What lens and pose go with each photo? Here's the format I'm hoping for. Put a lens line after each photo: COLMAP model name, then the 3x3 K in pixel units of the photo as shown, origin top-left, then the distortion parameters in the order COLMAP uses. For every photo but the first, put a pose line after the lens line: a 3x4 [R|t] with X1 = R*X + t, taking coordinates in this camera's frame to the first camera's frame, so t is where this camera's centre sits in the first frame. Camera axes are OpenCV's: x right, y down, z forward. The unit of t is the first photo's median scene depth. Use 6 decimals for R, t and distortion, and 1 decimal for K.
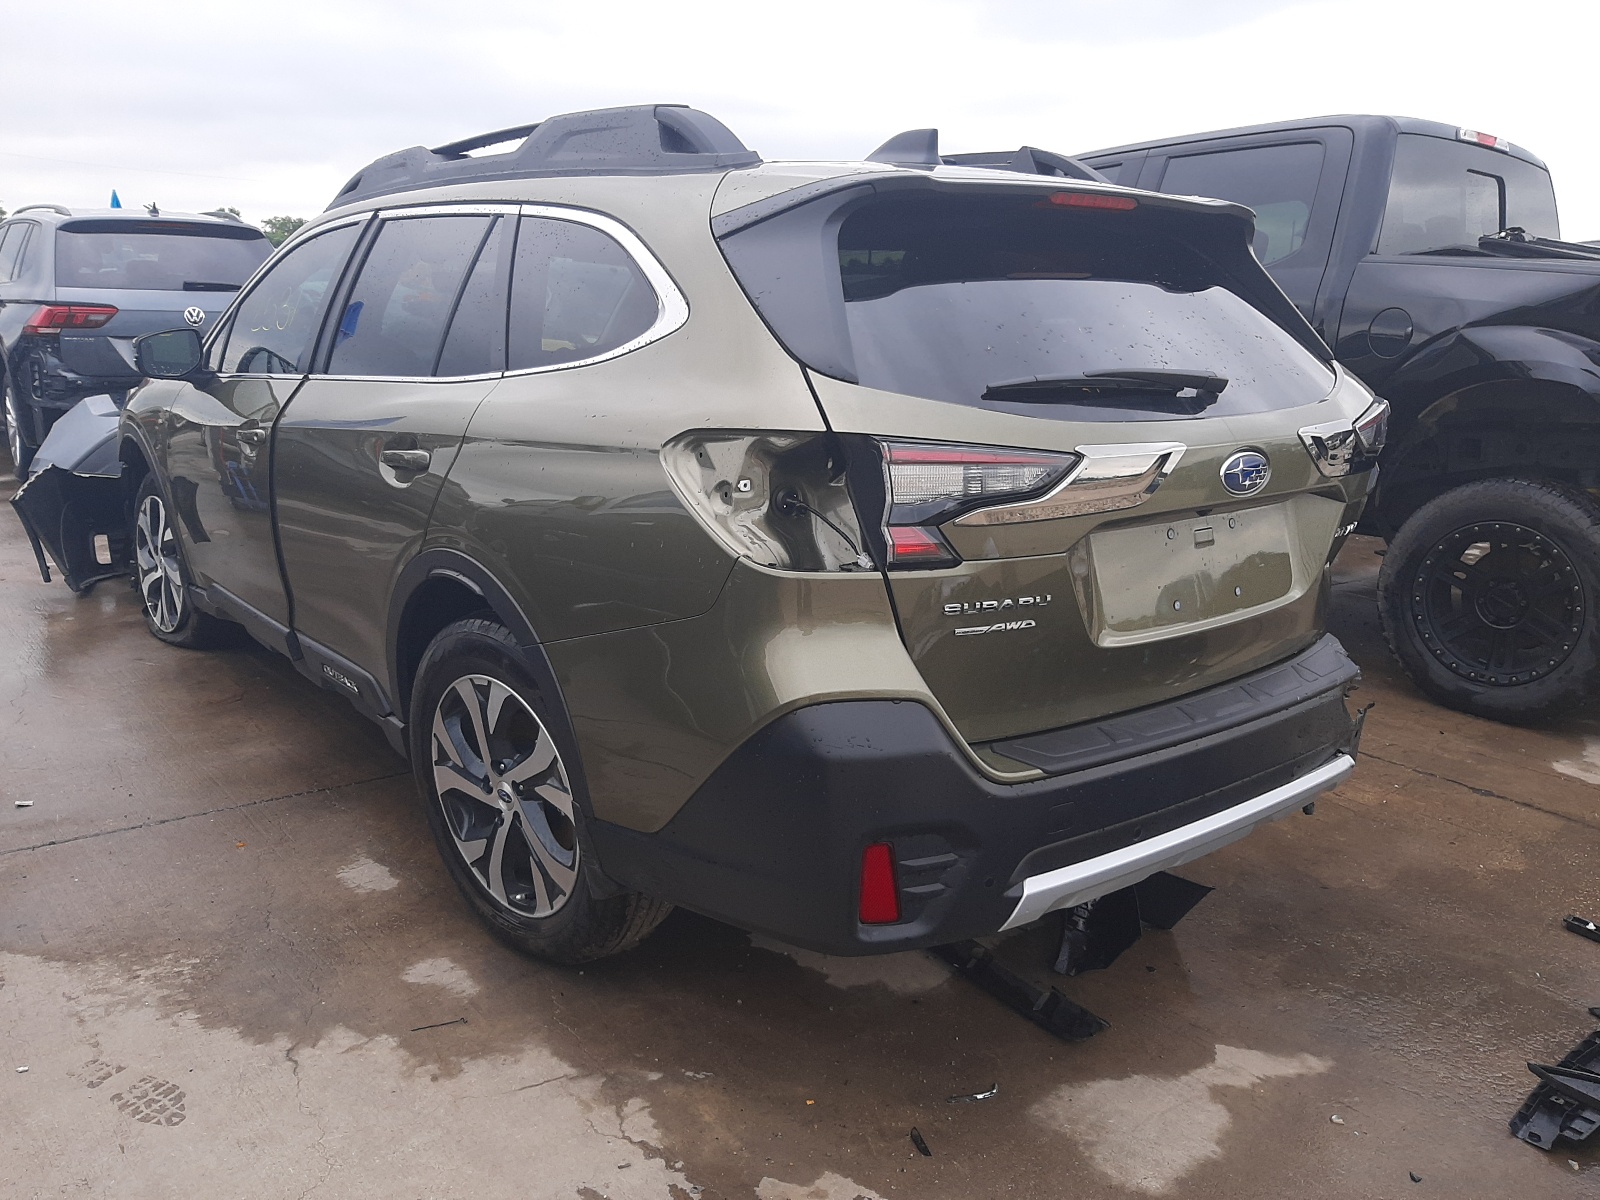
lens RADIAL K [[1274.6, 0, 815.3], [0, 1274.6, 599.2], [0, 0, 1]] dist [0.125614, -0.239743]
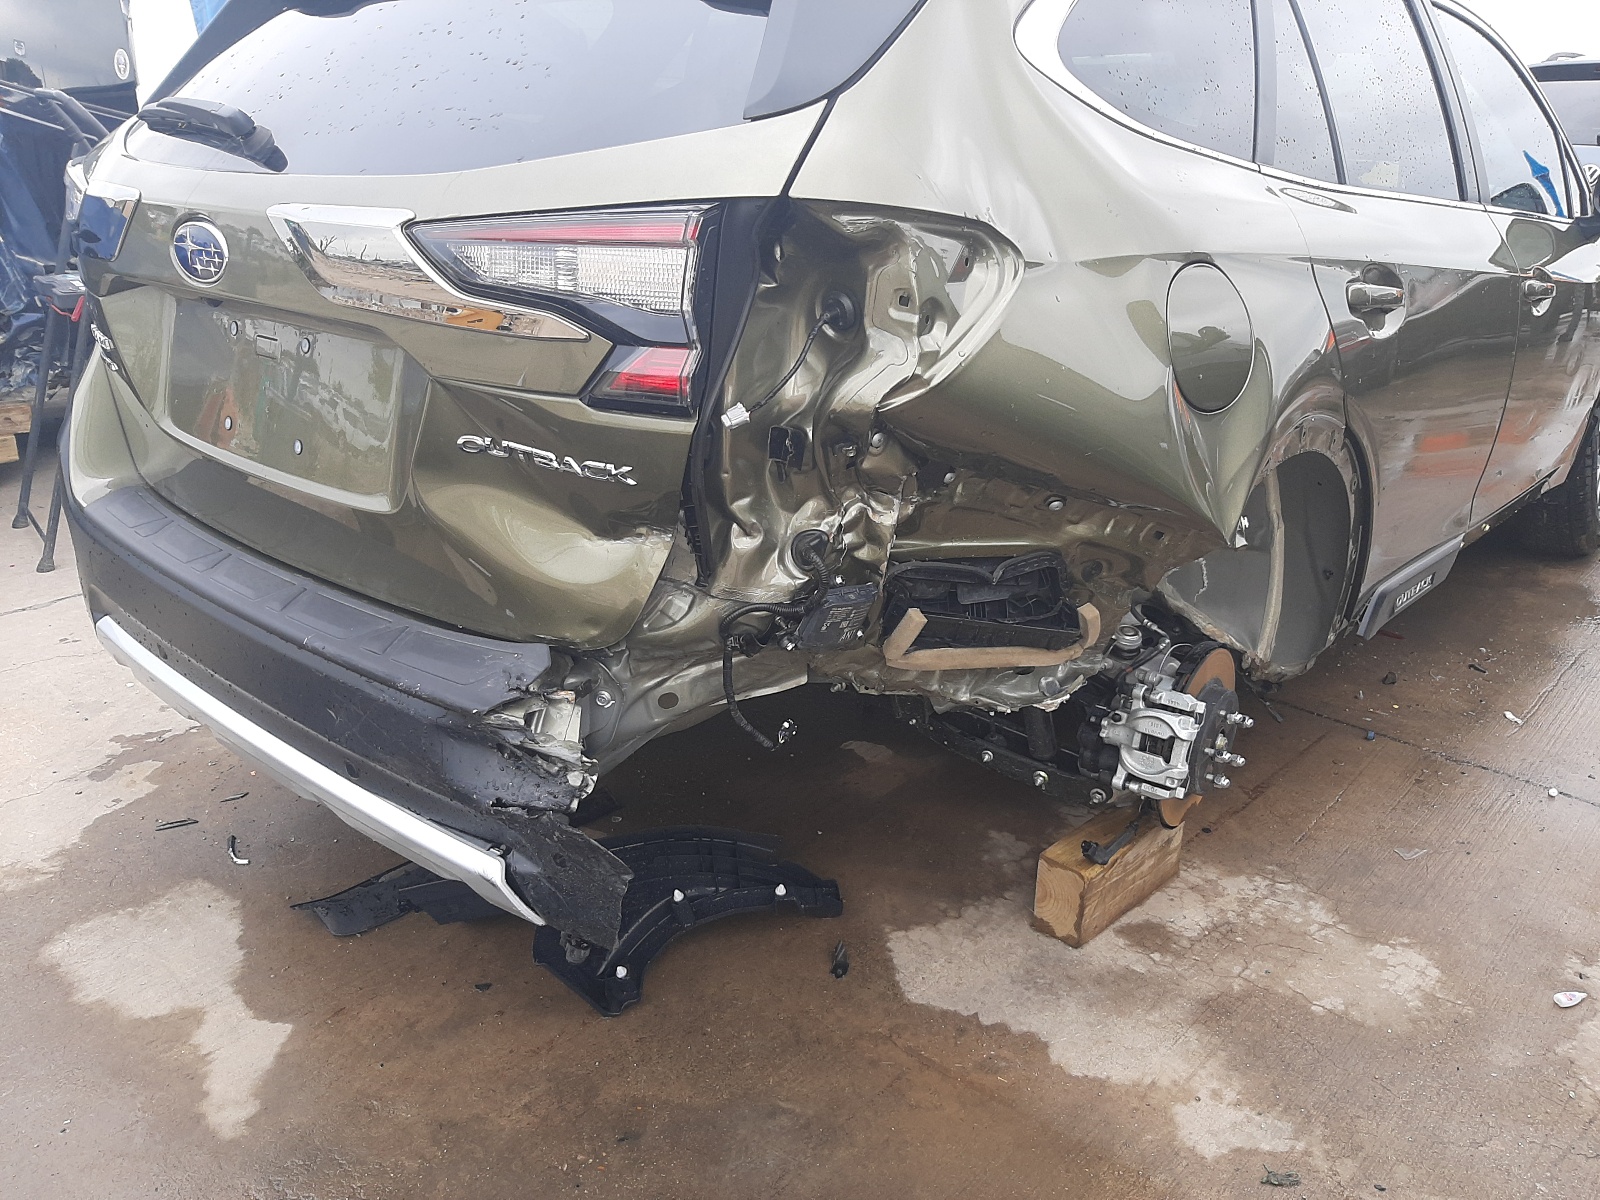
lens RADIAL K [[1274.6, 0, 815.3], [0, 1274.6, 599.2], [0, 0, 1]] dist [0.125614, -0.239743]
pose [[0.164899, 0.347212, -0.923175, 1.025100], [-0.278835, 0.914217, 0.294037, -0.209187], [0.946076, 0.208927, 0.247569, 1.096301]]
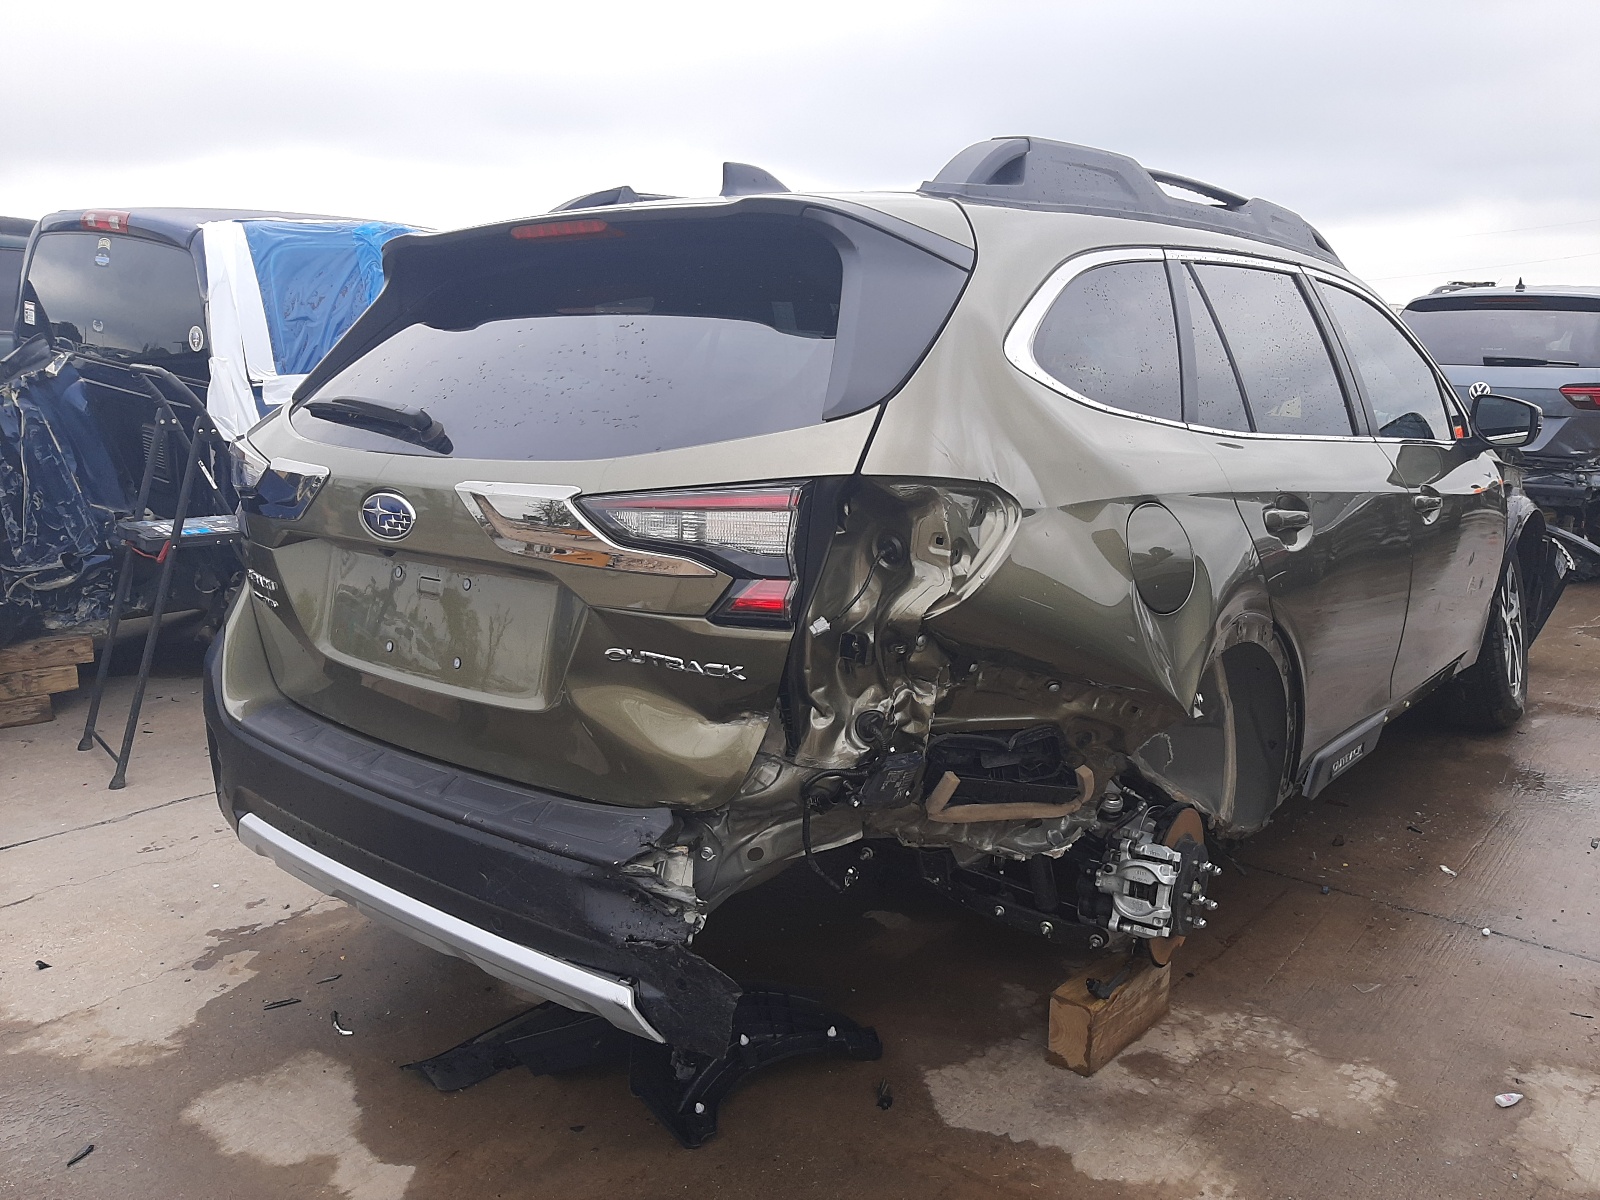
lens RADIAL K [[1274.6, 0, 815.3], [0, 1274.6, 599.2], [0, 0, 1]] dist [0.125614, -0.239743]
pose [[0.204974, 0.189901, -0.960168, 1.187582], [-0.255404, 0.957387, 0.134828, -0.223947], [0.944857, 0.217595, 0.244741, 0.999007]]
